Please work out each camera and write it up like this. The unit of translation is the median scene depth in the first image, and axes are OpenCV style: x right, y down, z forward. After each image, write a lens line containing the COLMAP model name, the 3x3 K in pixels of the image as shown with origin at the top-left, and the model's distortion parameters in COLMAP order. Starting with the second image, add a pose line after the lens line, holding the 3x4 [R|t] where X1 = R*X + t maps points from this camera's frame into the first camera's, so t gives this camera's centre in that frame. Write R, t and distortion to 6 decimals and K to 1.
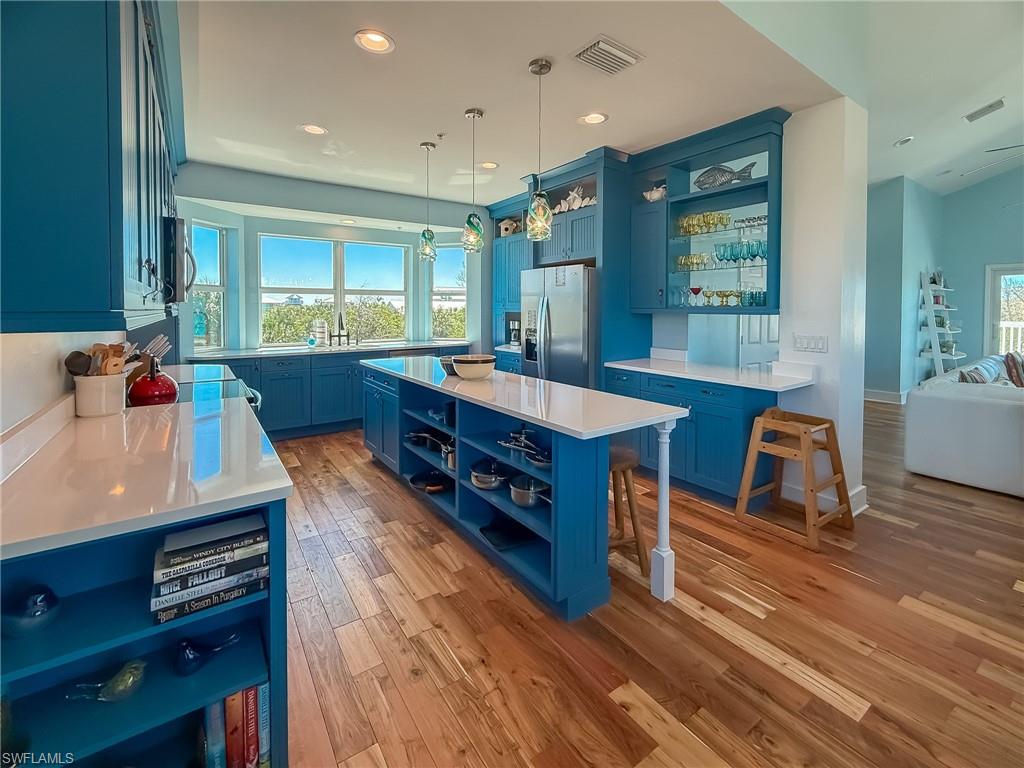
lens RADIAL K [[439.2, 0, 523.6], [0, 439.2, 317.5], [0, 0, 1]] dist [0.001463, 0.001361]
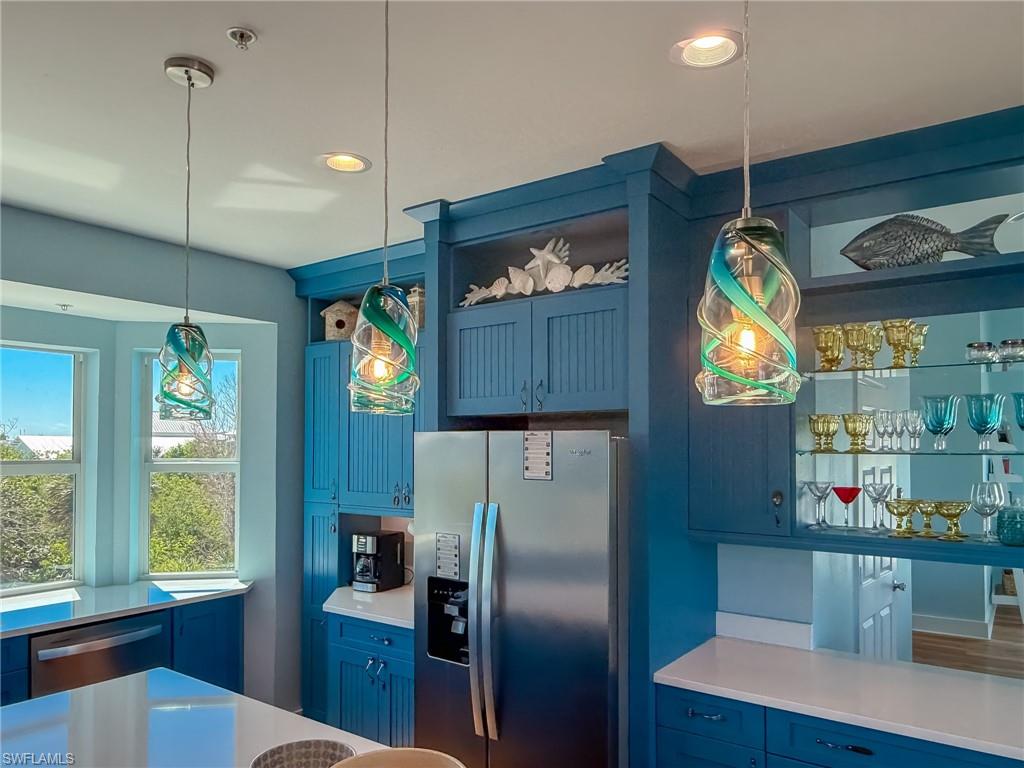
lens RADIAL K [[712.9, 0, 507.6], [0, 712.9, 436.6], [0, 0, 1]] dist [0.005457, 0.002478]
pose [[0.953860, 0.007097, 0.300167, -0.118164], [0.004552, 0.999264, -0.038091, -0.074940], [-0.300216, 0.037700, 0.953126, 0.338469]]
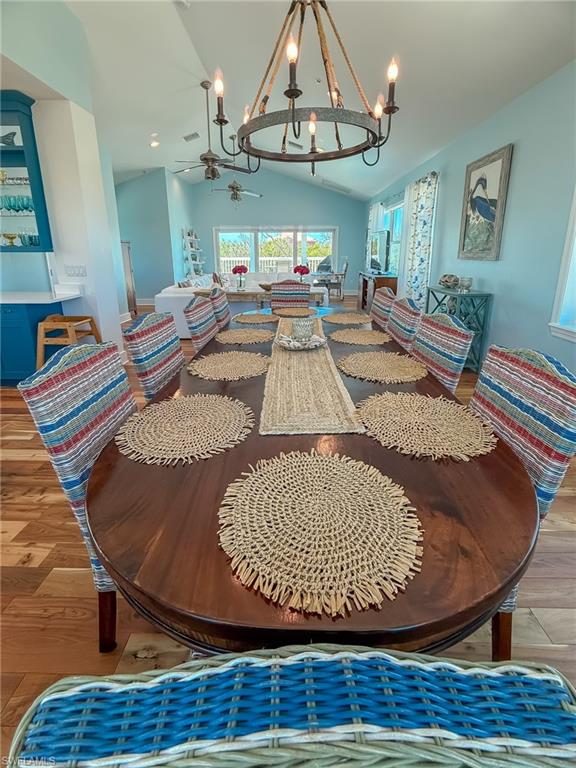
lens RADIAL K [[329.4, 0, 286.9], [0, 329.4, 327.0], [0, 0, 1]] dist [0.001463, 0.001361]
pose [[0.610842, -0.179086, 0.771233, 0.116166], [0.021065, 0.977415, 0.210278, 0.015914], [-0.791473, -0.112201, 0.600818, -0.210662]]
